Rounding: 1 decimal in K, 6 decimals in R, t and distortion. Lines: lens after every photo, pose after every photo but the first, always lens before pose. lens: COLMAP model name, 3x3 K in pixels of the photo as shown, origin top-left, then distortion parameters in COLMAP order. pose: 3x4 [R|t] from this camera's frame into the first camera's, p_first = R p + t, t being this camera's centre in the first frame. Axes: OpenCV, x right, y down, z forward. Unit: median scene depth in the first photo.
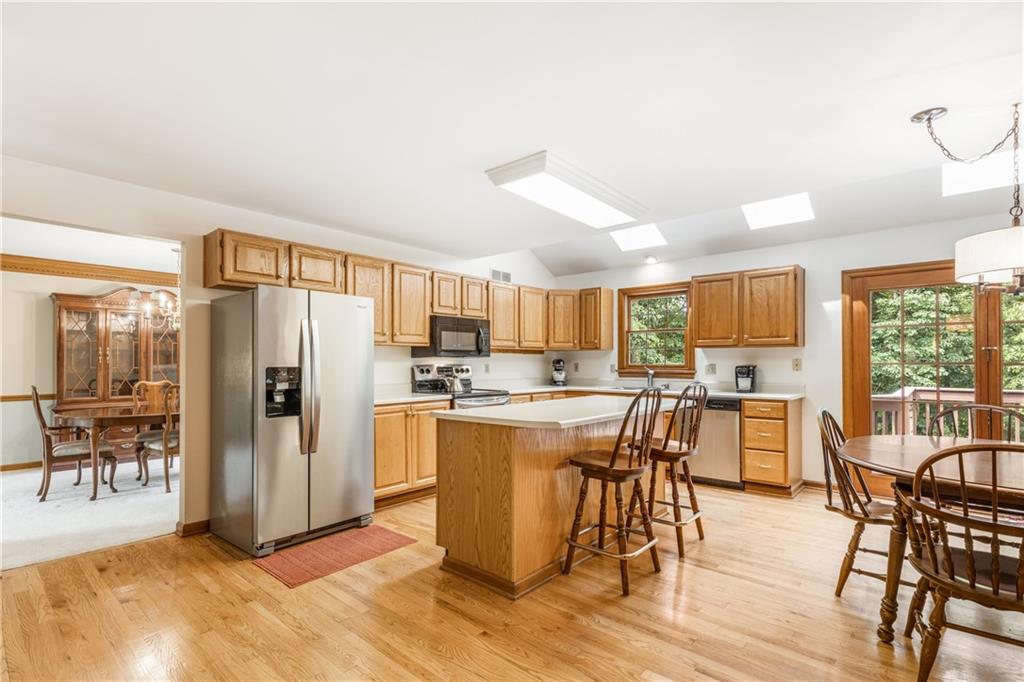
lens RADIAL K [[472.4, 0, 513.6], [0, 472.4, 359.6], [0, 0, 1]] dist [0.000506, -0.000054]
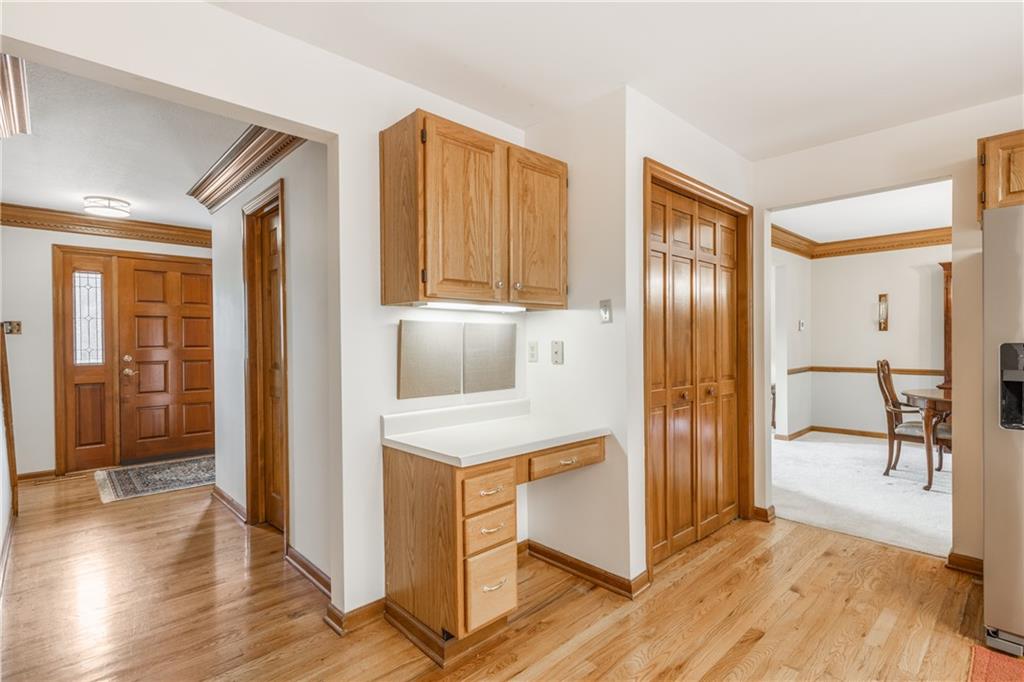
lens RADIAL K [[487.2, 0, 510.2], [0, 487.2, 344.9], [0, 0, 1]] dist [0.002407, -0.000423]
pose [[-0.109790, 0.005742, -0.993938, 0.156713], [0.016803, 0.999851, 0.003920, 0.005229], [0.993813, -0.016271, -0.109870, 0.410490]]
